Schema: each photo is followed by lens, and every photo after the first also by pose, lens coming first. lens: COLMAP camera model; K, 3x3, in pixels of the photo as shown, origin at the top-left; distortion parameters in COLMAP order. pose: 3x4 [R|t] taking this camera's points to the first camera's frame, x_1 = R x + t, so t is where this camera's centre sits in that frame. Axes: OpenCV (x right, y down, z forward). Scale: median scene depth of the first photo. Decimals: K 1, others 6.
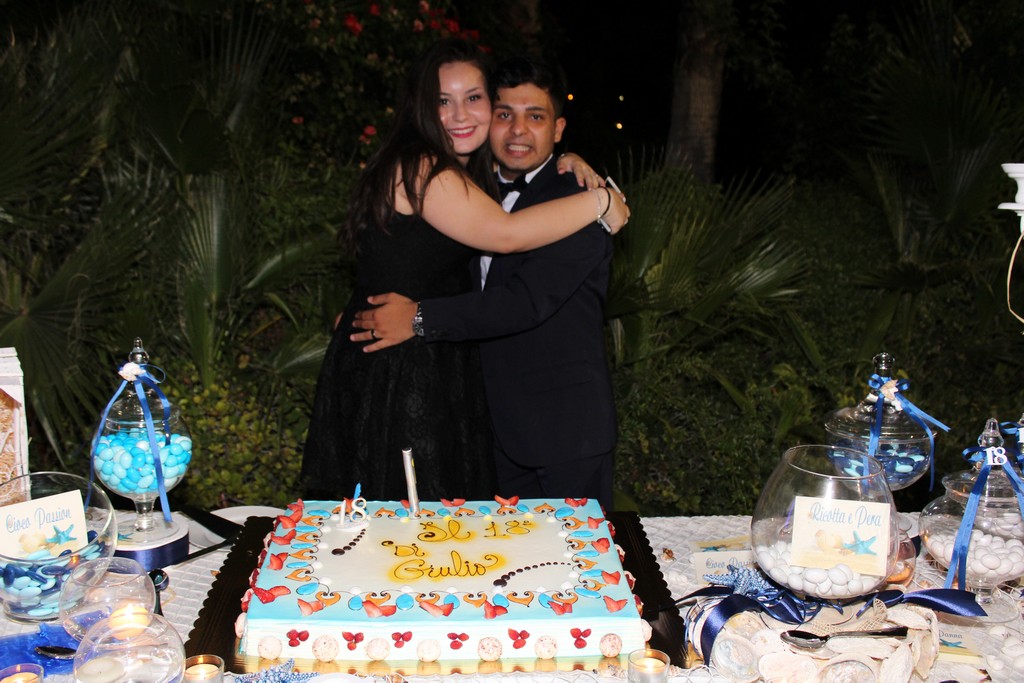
lens RADIAL K [[937.1, 0, 515.5], [0, 937.1, 340.2], [0, 0, 1]] dist [-0.092603, 0.000000]
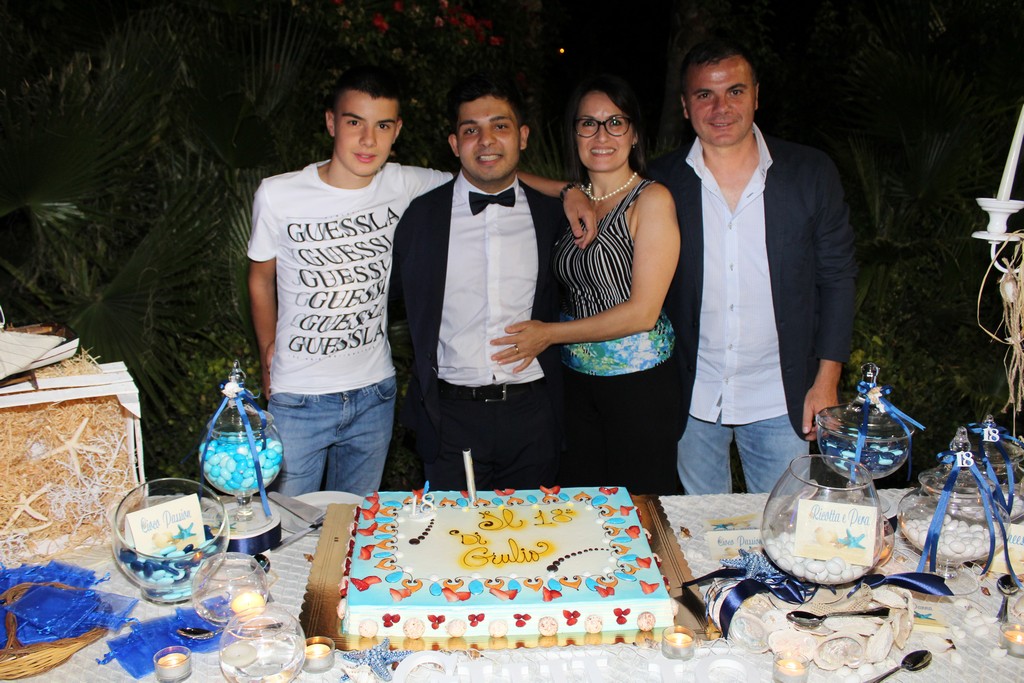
lens RADIAL K [[870.3, 0, 508.3], [0, 870.3, 348.3], [0, 0, 1]] dist [-0.157707, 0.128530]
pose [[0.999962, -0.007077, -0.004992, -0.053294], [0.007451, 0.996821, 0.079330, -0.090501], [0.004414, -0.079364, 0.996836, -0.071190]]
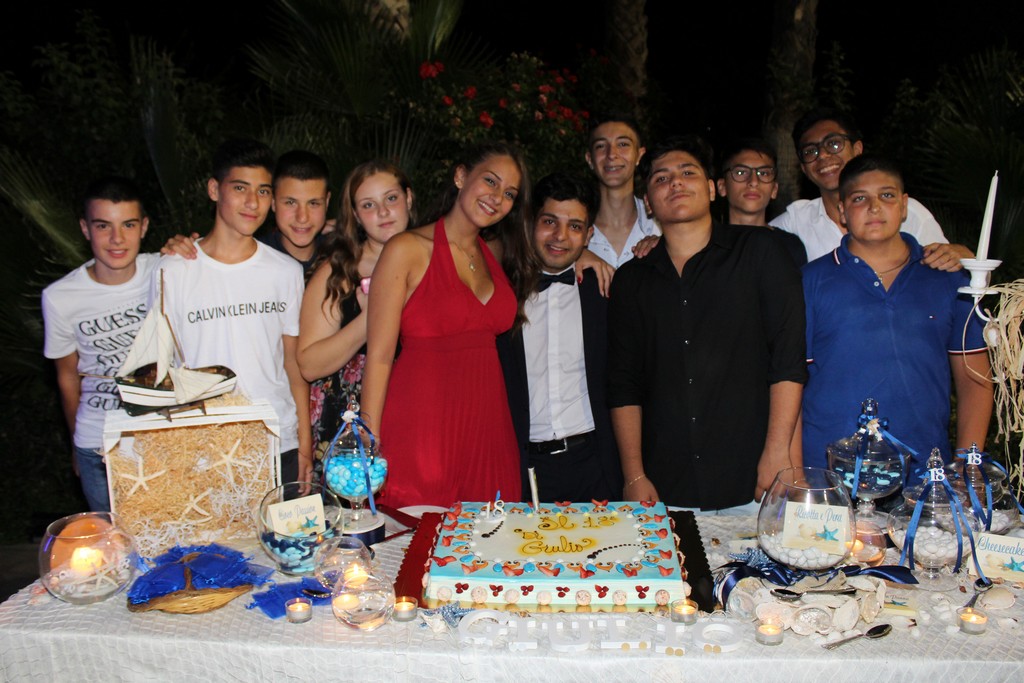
lens RADIAL K [[870.3, 0, 505.9], [0, 870.3, 340.3], [0, 0, 1]] dist [-0.157707, 0.128530]
pose [[0.988602, -0.014325, -0.149868, 0.049201], [0.011979, 0.999791, -0.016545, -0.057467], [0.150073, 0.014561, 0.988568, -0.335792]]
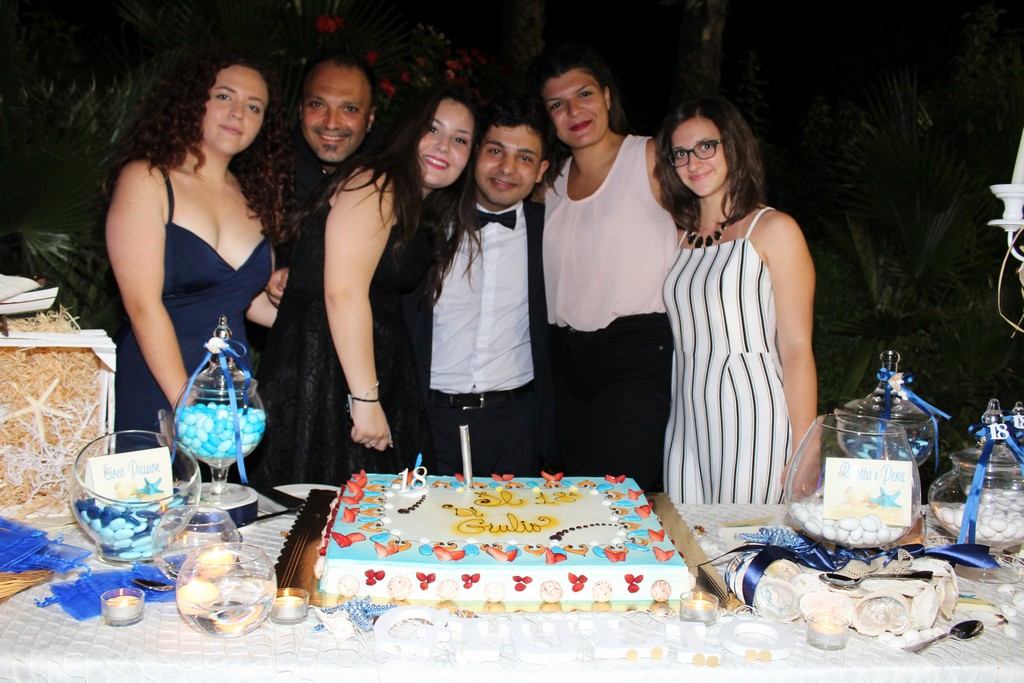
lens RADIAL K [[870.3, 0, 514.6], [0, 870.3, 336.2], [0, 0, 1]] dist [-0.157707, 0.128530]
pose [[0.999727, 0.020754, 0.010709, -0.064877], [-0.019838, 0.996636, -0.079520, 0.086503], [-0.012324, 0.079286, 0.996776, -0.017636]]
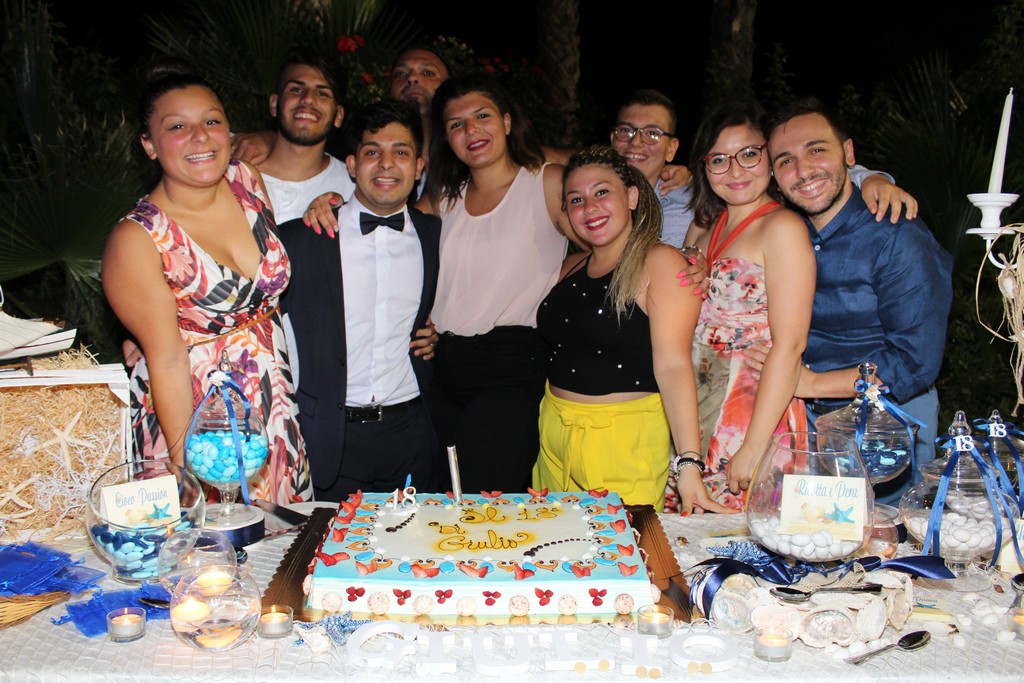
lens RADIAL K [[870.3, 0, 510.6], [0, 870.3, 342.2], [0, 0, 1]] dist [-0.157707, 0.128530]
pose [[0.998150, -0.010248, -0.059933, 0.021962], [0.006442, 0.997970, -0.063362, 0.053333], [0.060461, 0.062859, 0.996189, -0.069403]]
